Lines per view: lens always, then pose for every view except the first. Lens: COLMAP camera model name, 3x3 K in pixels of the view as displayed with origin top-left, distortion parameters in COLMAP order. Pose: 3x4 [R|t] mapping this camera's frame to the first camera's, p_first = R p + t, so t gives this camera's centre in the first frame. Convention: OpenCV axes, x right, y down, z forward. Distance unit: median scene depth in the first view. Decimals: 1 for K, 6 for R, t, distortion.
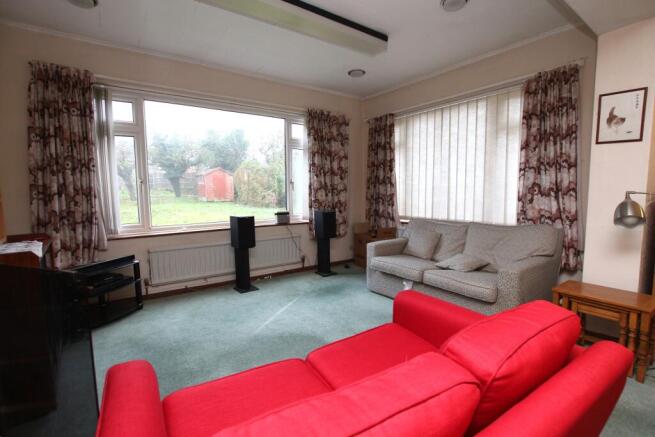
lens RADIAL K [[310.5, 0, 327.5], [0, 310.5, 218.5], [0, 0, 1]] dist [-0.001171, -0.000218]
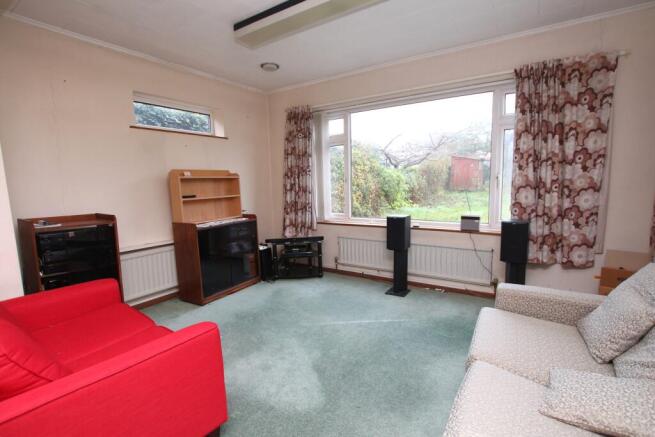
lens RADIAL K [[324.4, 0, 340.2], [0, 324.4, 217.0], [0, 0, 1]] dist [-0.002290, -0.000549]
pose [[0.368536, 0.112564, -0.922773, 0.609761], [-0.064357, 0.993350, 0.095471, -0.093234], [0.927383, 0.024202, 0.373329, 0.488343]]
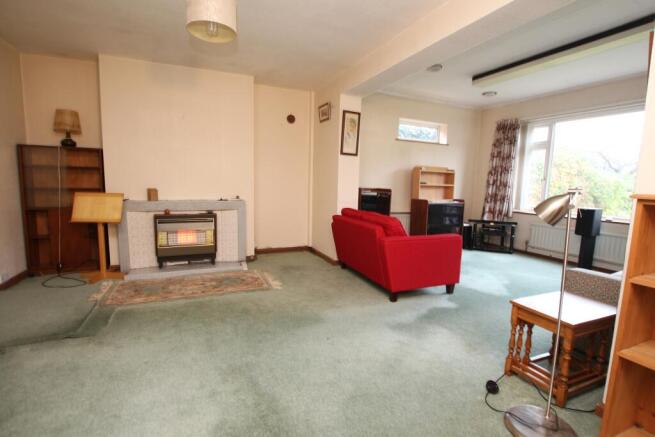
lens RADIAL K [[324.4, 0, 340.2], [0, 324.4, 217.0], [0, 0, 1]] dist [-0.002290, -0.000549]
pose [[-0.178737, 0.123011, -0.976177, 1.120531], [-0.114960, 0.982747, 0.144888, -0.050547], [0.977158, 0.138118, -0.161512, 0.310143]]
